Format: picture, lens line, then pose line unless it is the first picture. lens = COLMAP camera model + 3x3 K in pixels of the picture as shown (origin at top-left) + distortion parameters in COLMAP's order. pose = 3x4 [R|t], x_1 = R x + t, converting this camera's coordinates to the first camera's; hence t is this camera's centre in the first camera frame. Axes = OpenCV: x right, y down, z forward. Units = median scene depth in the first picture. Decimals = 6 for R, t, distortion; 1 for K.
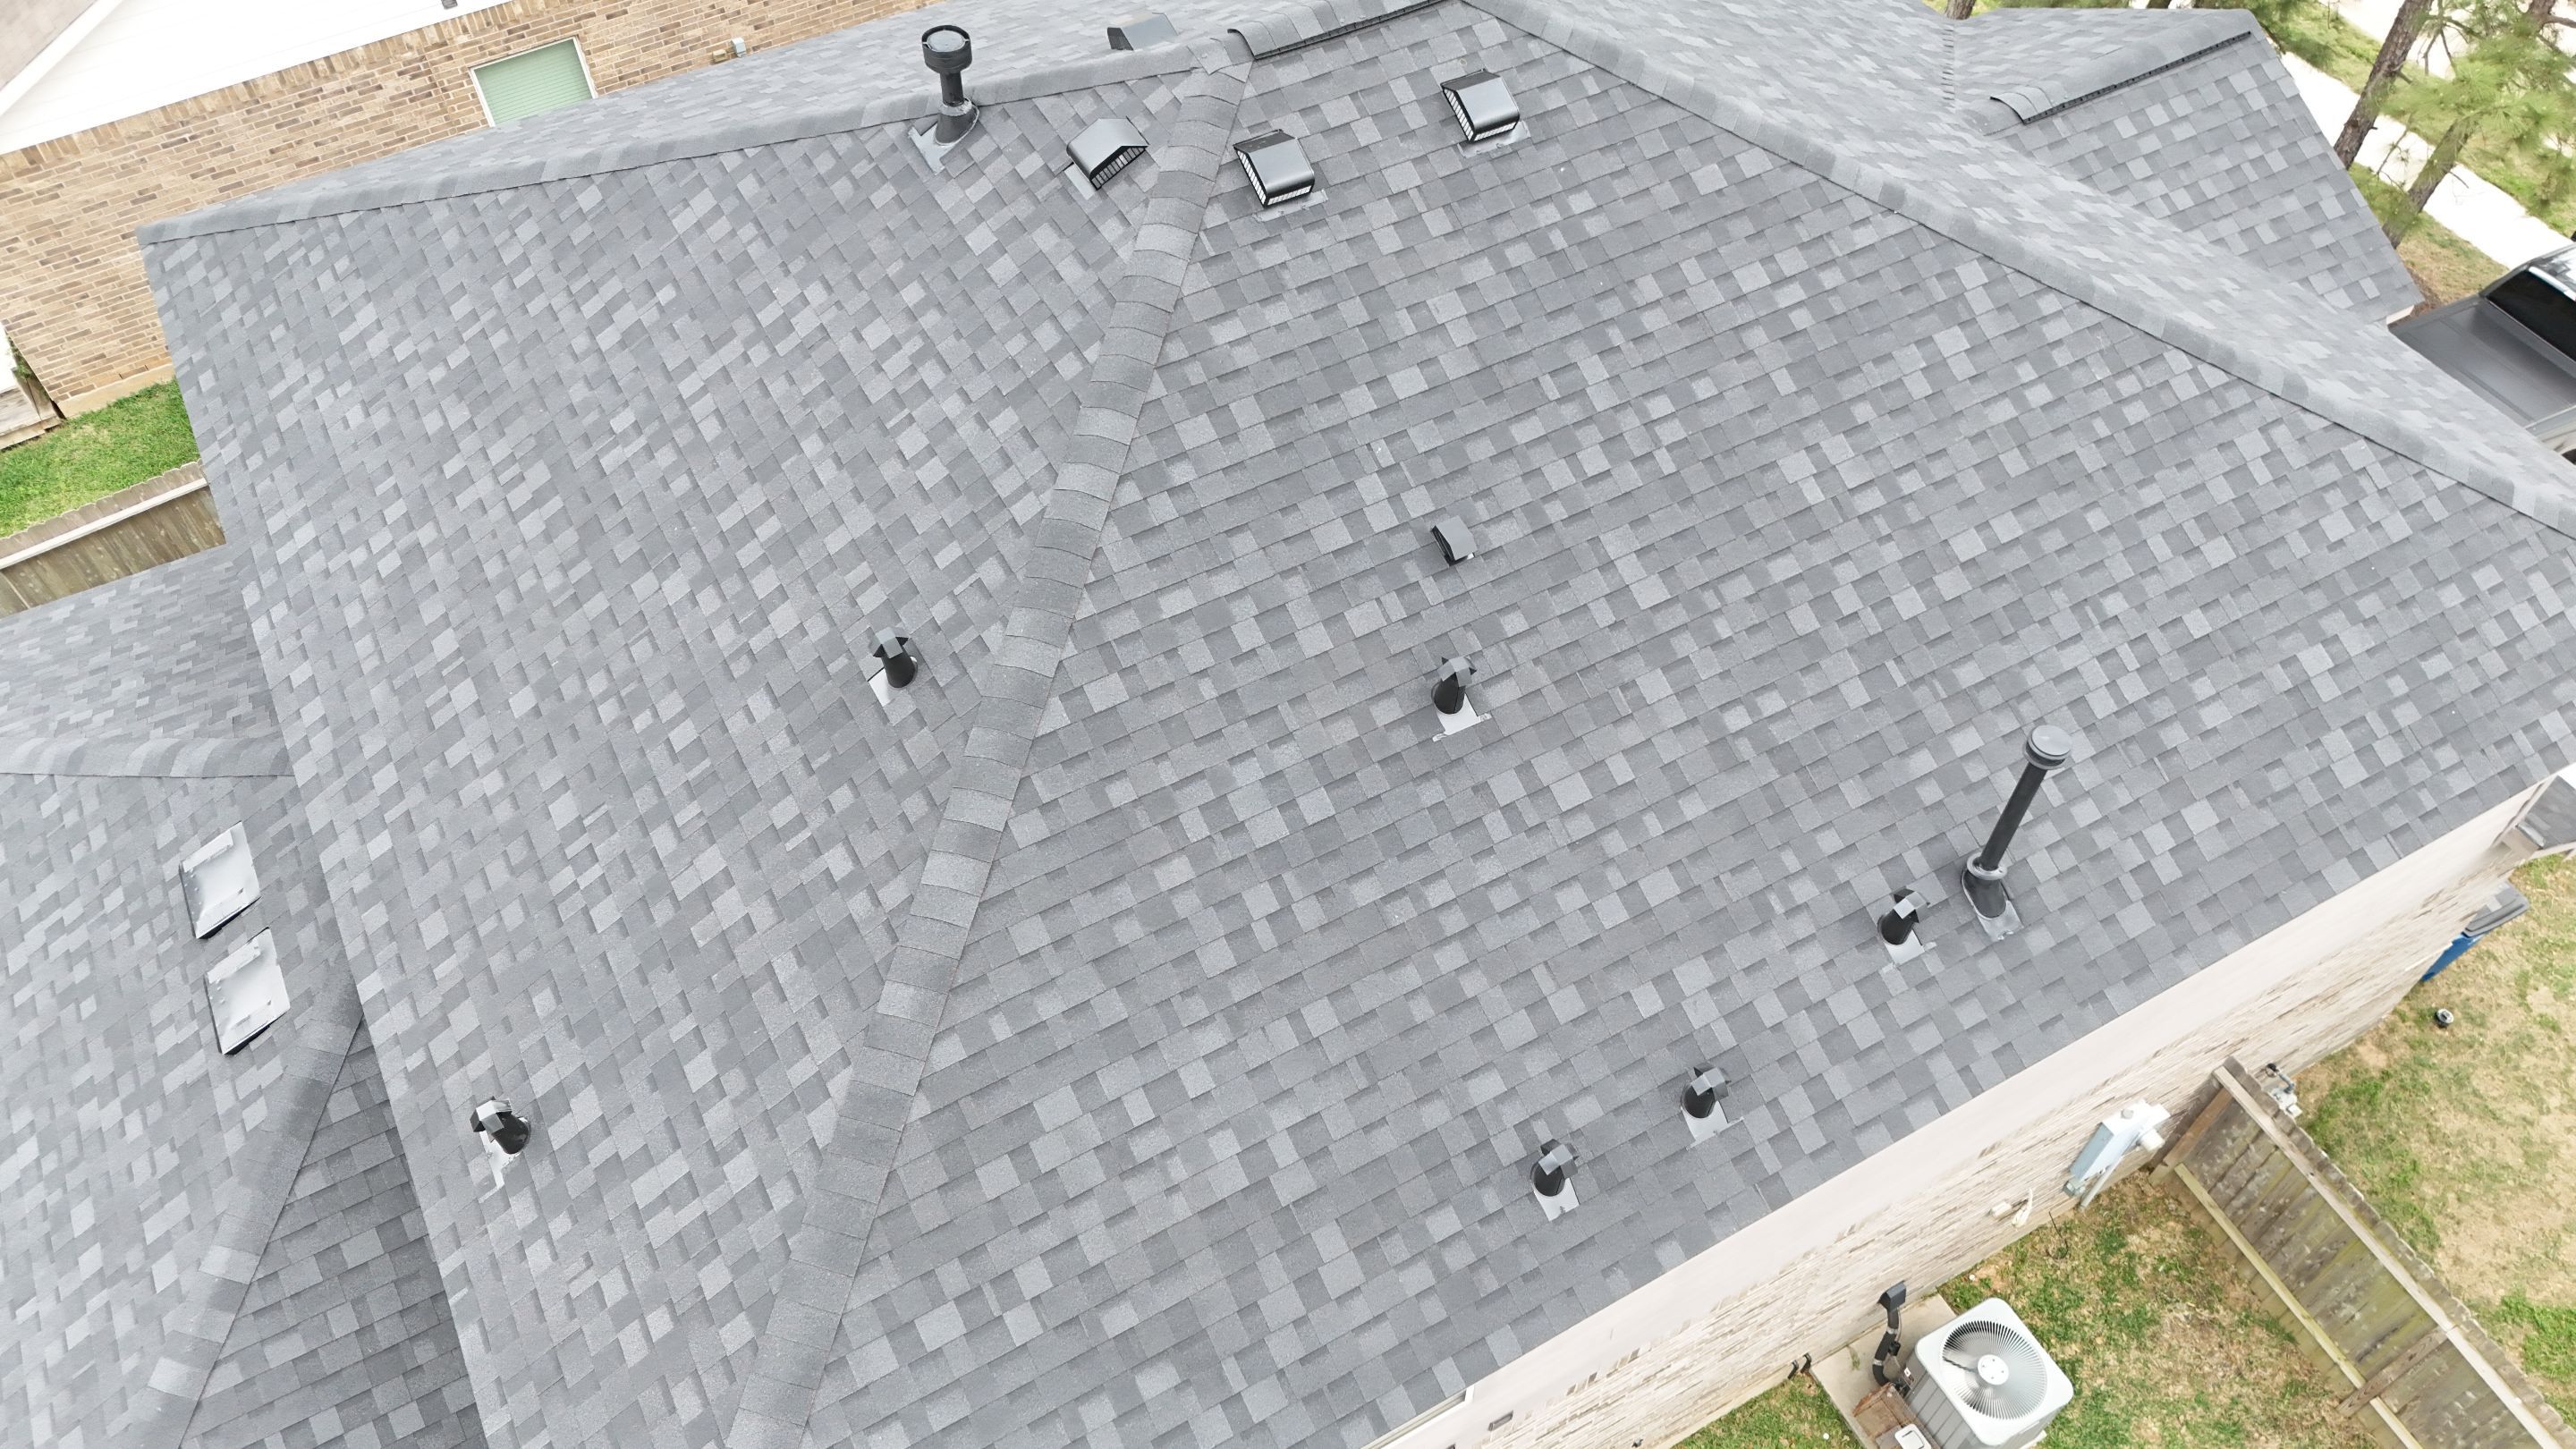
lens RADIAL K [[1892.3, 0, 1286.3], [0, 1892.3, 722.1], [0, 0, 1]] dist [0.075357, -0.072719]
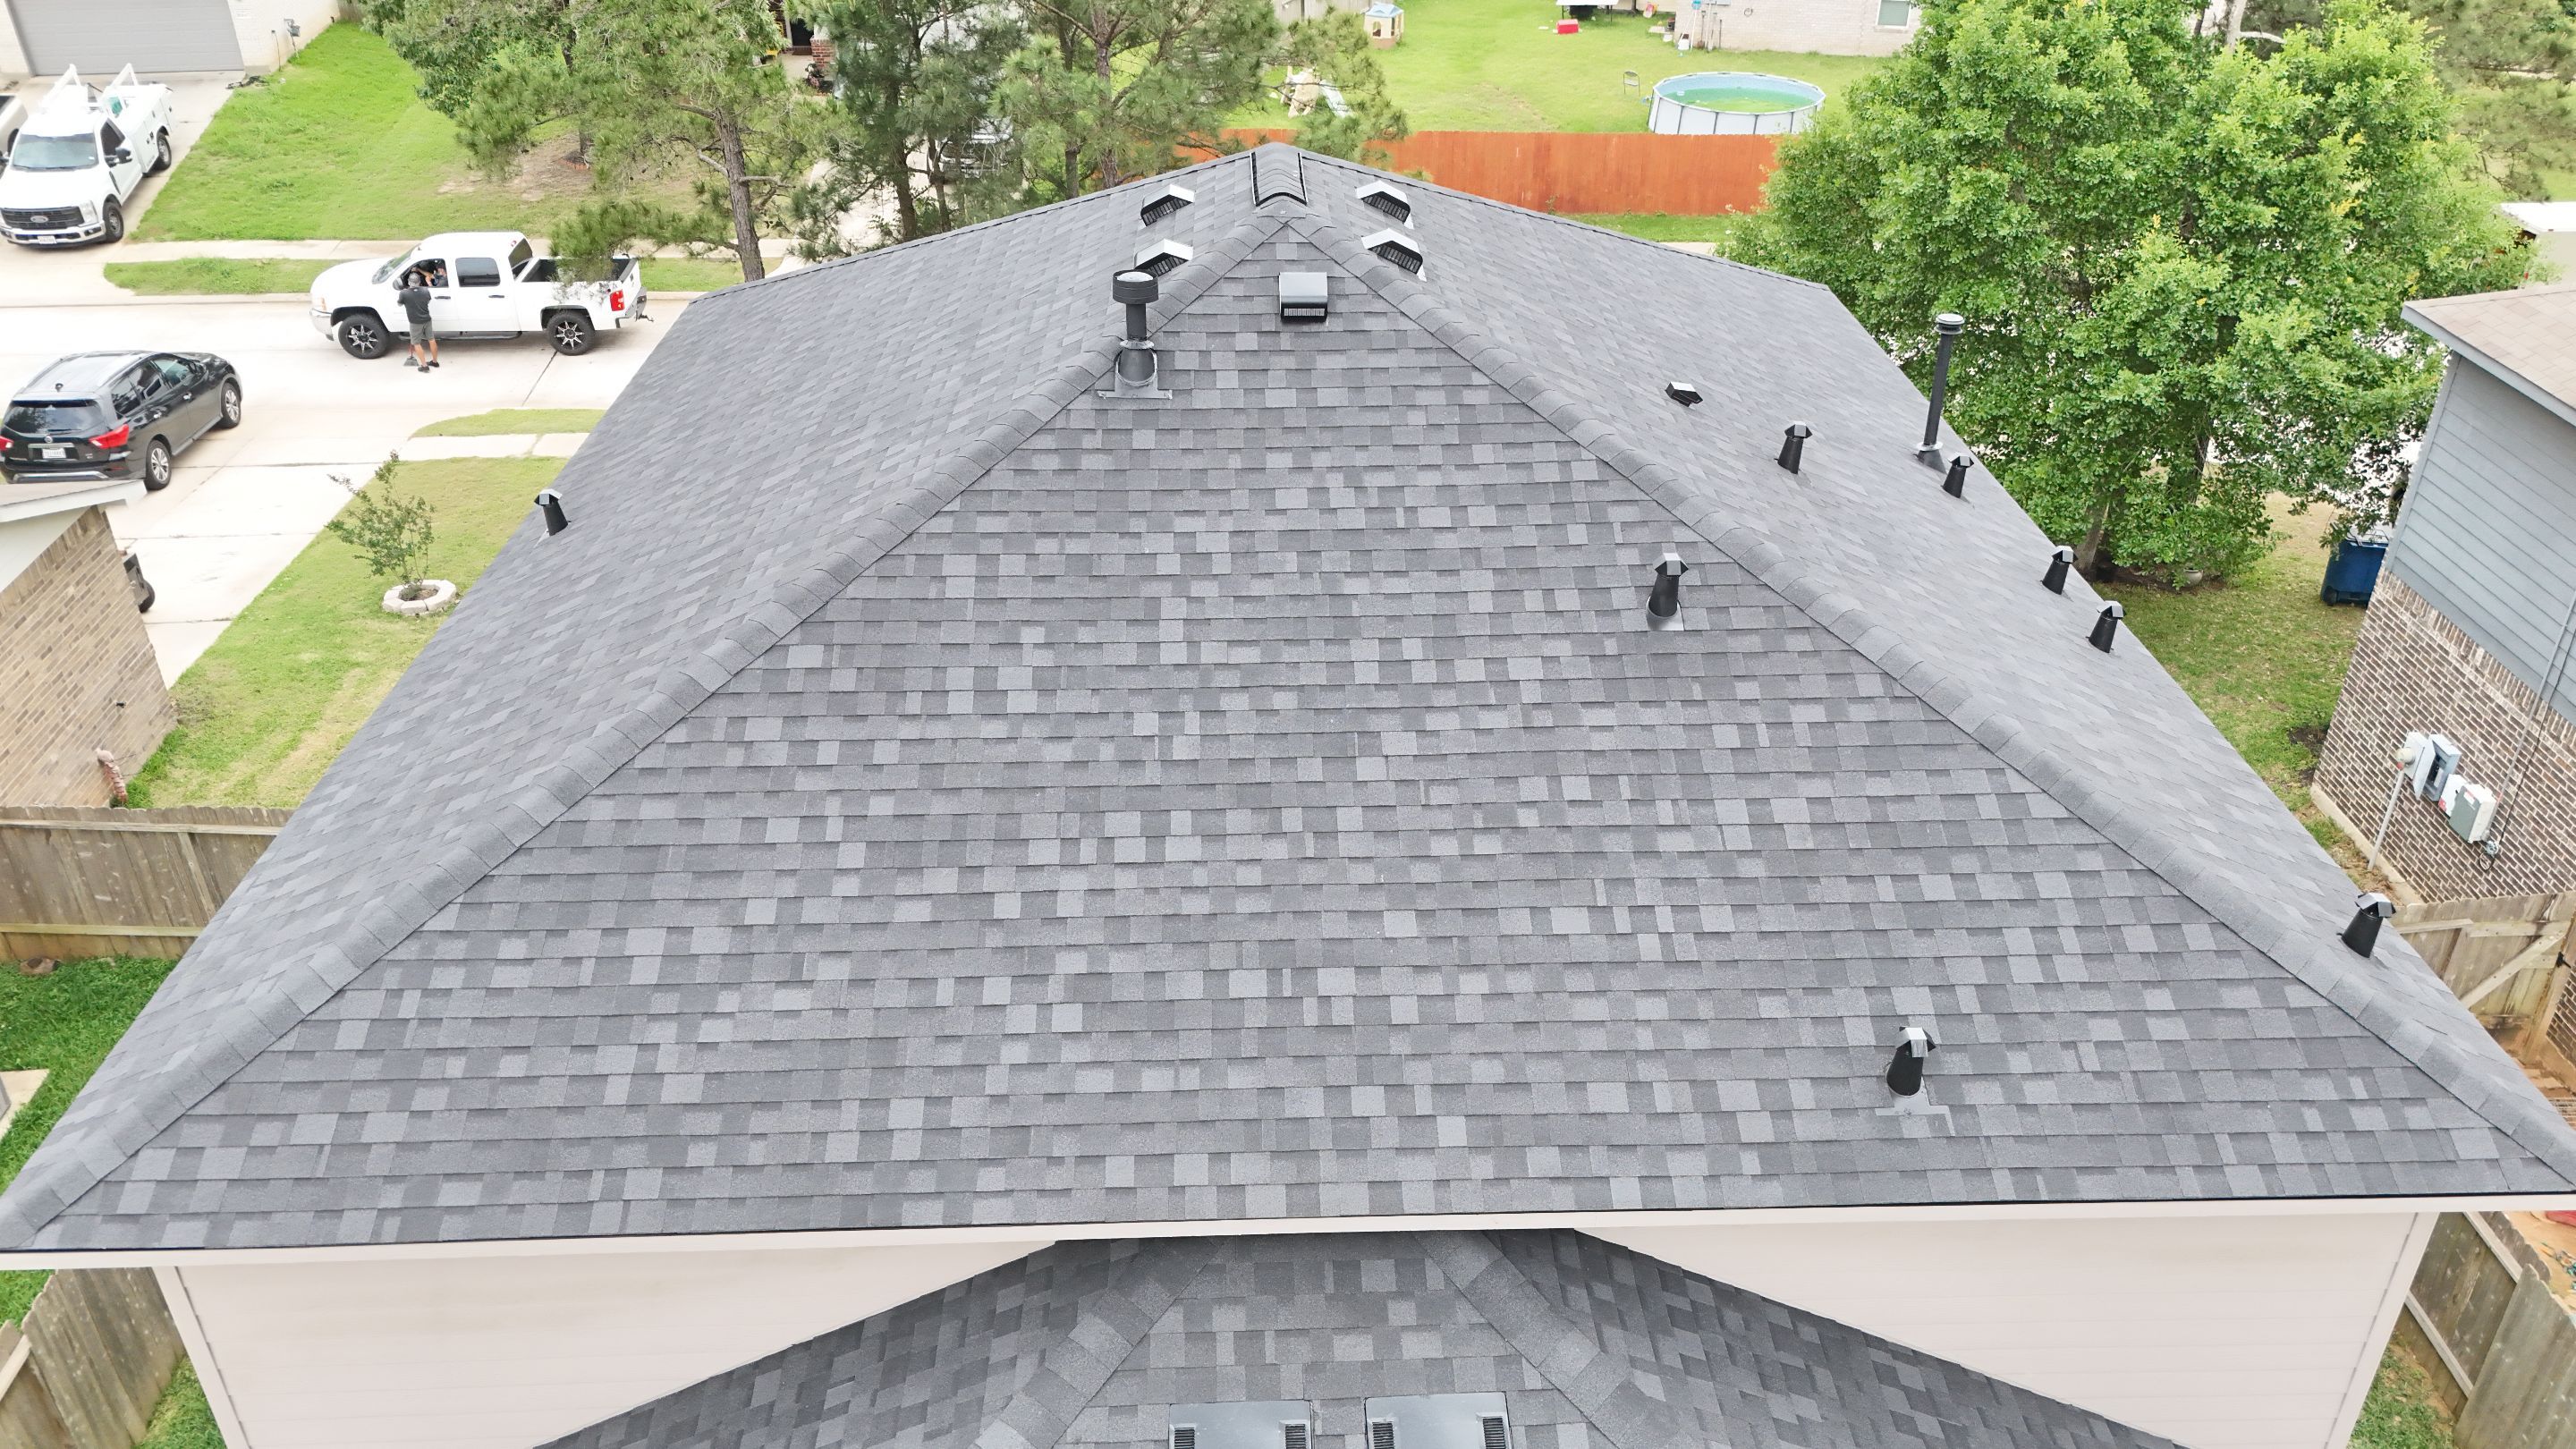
lens RADIAL K [[1892.2, 0, 1288.6], [0, 1892.2, 720.7], [0, 0, 1]] dist [0.086206, -0.087306]
pose [[0.455790, -0.445968, 0.770304, -1.089550], [0.694420, 0.719548, 0.005694, -0.124376], [-0.556809, 0.532319, 0.637652, 0.405579]]
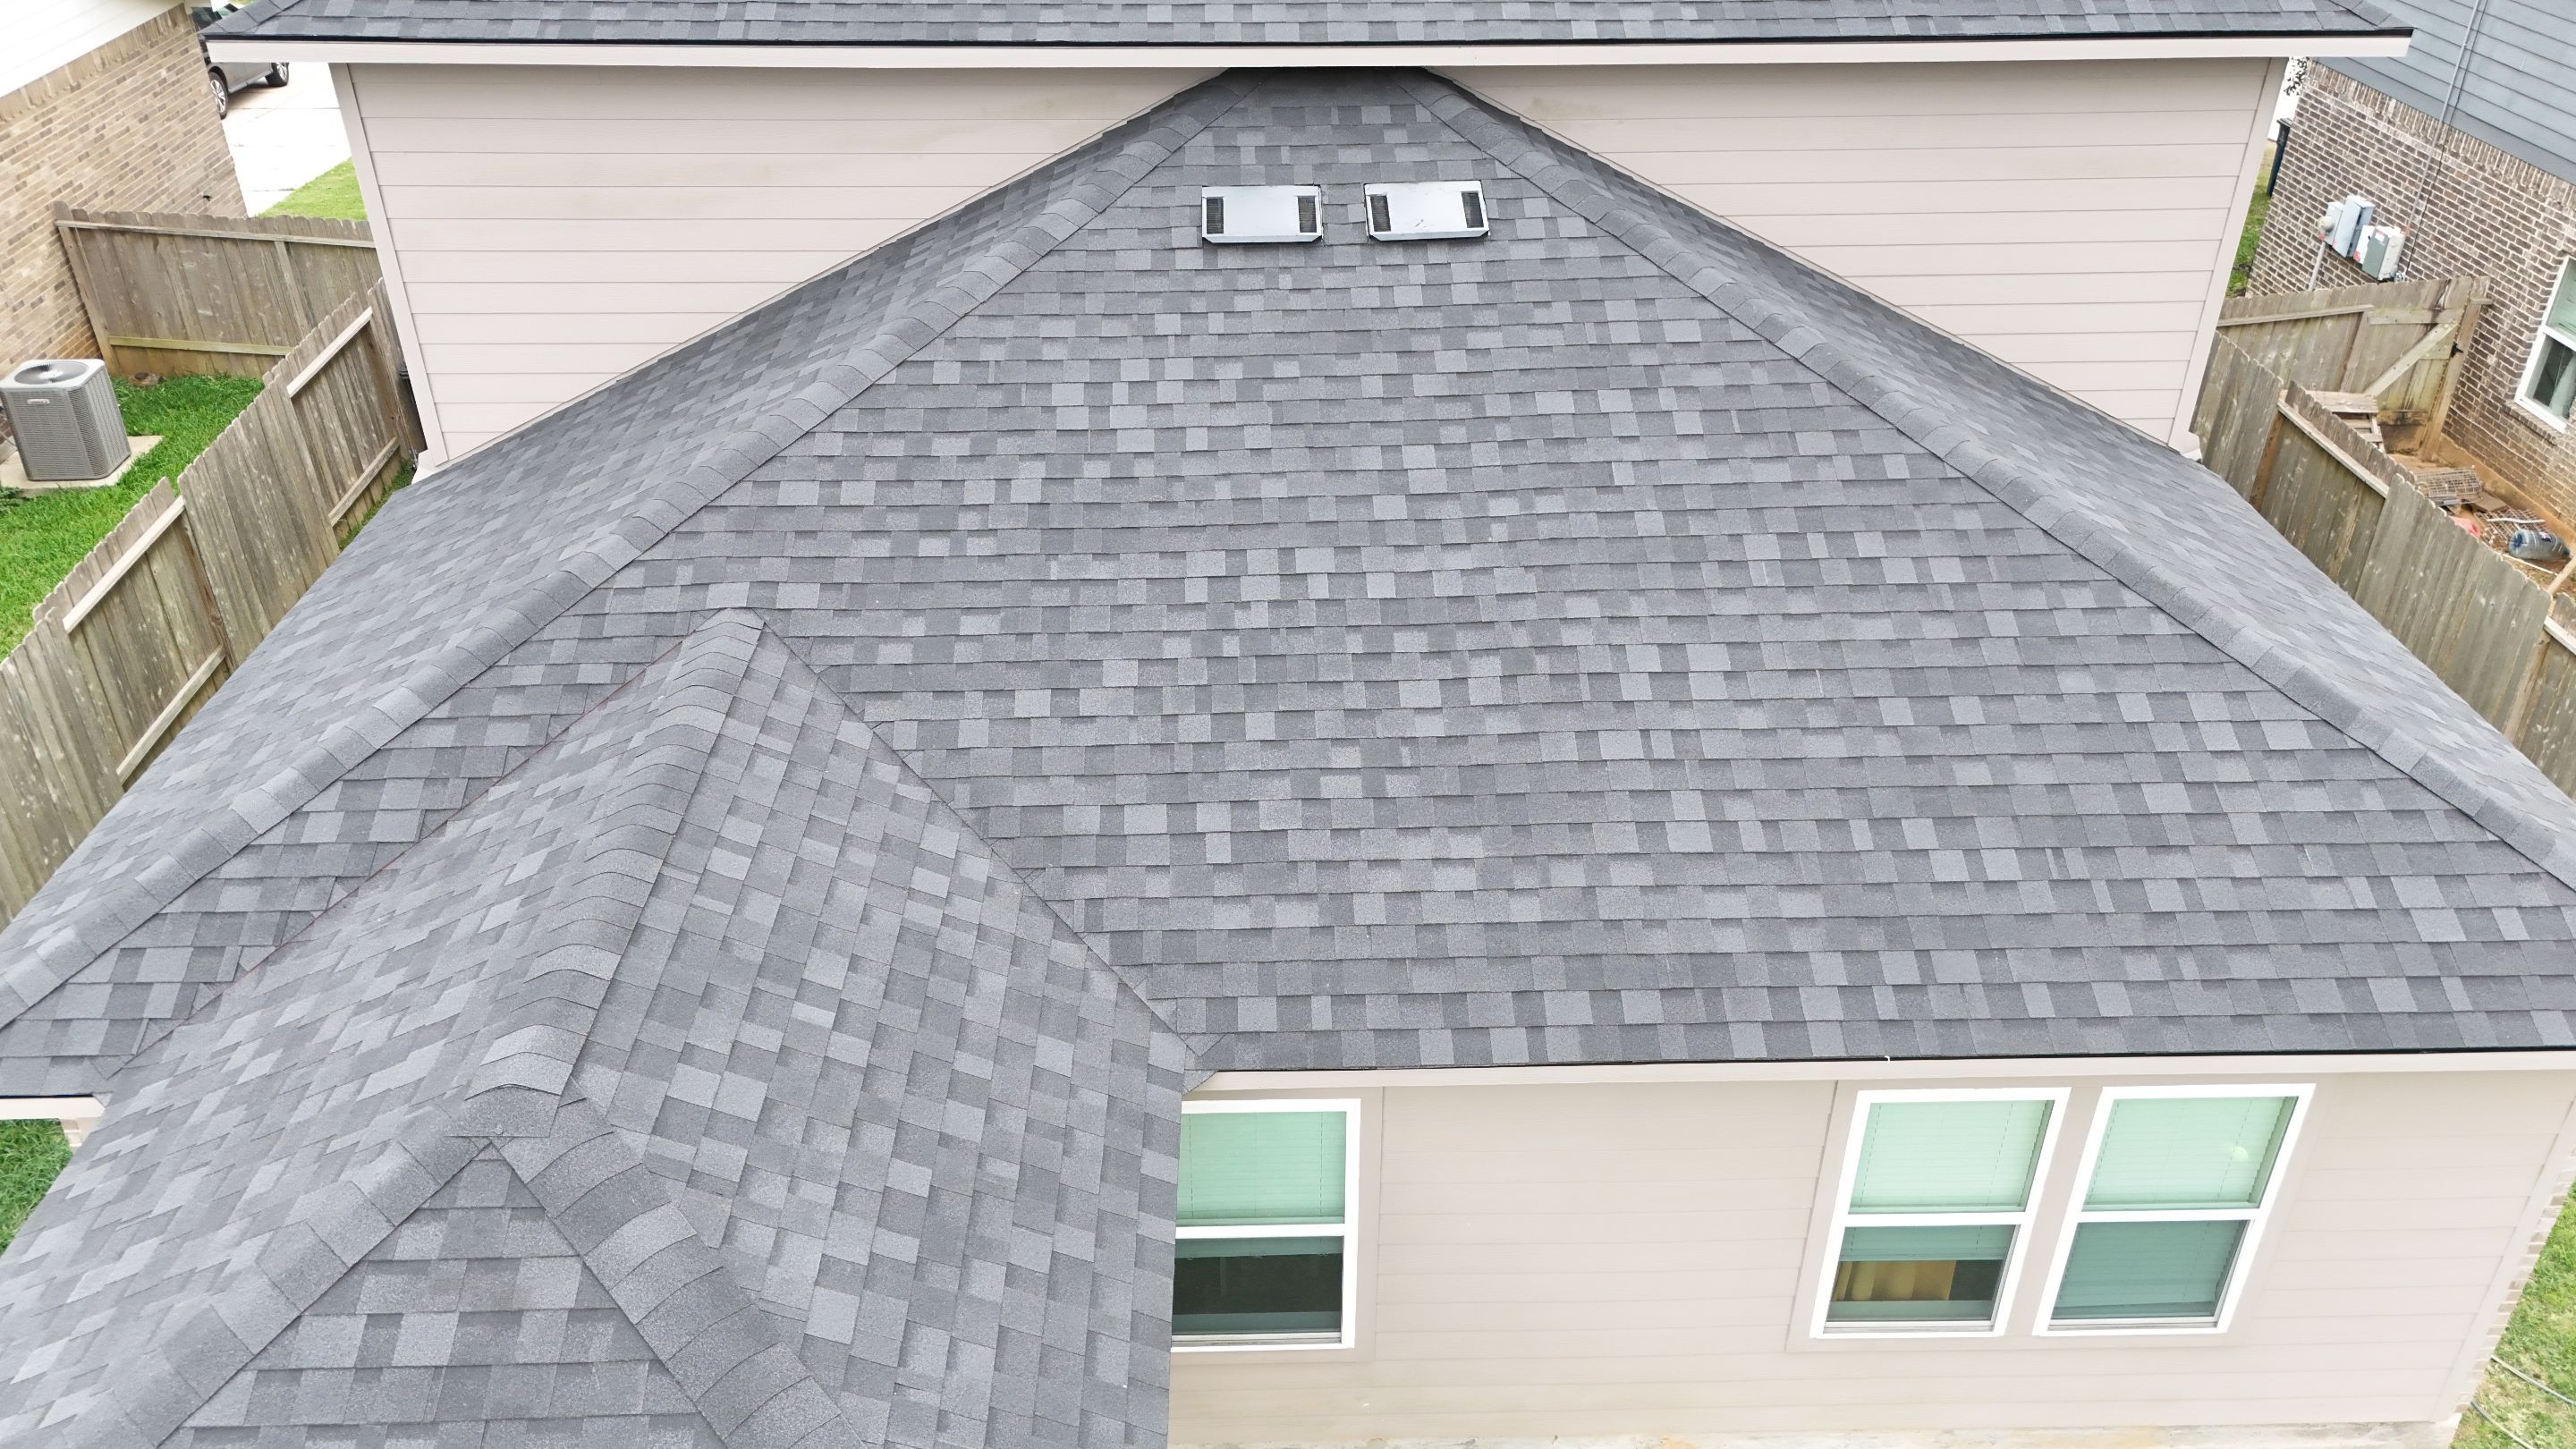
lens RADIAL K [[1896.0, 0, 1288.4], [0, 1896.0, 719.4], [0, 0, 1]] dist [0.076077, -0.073056]
pose [[0.456291, -0.456170, 0.764007, -1.473083], [0.691751, 0.721914, 0.017900, 0.270874], [-0.559713, 0.520335, 0.644960, 0.597313]]
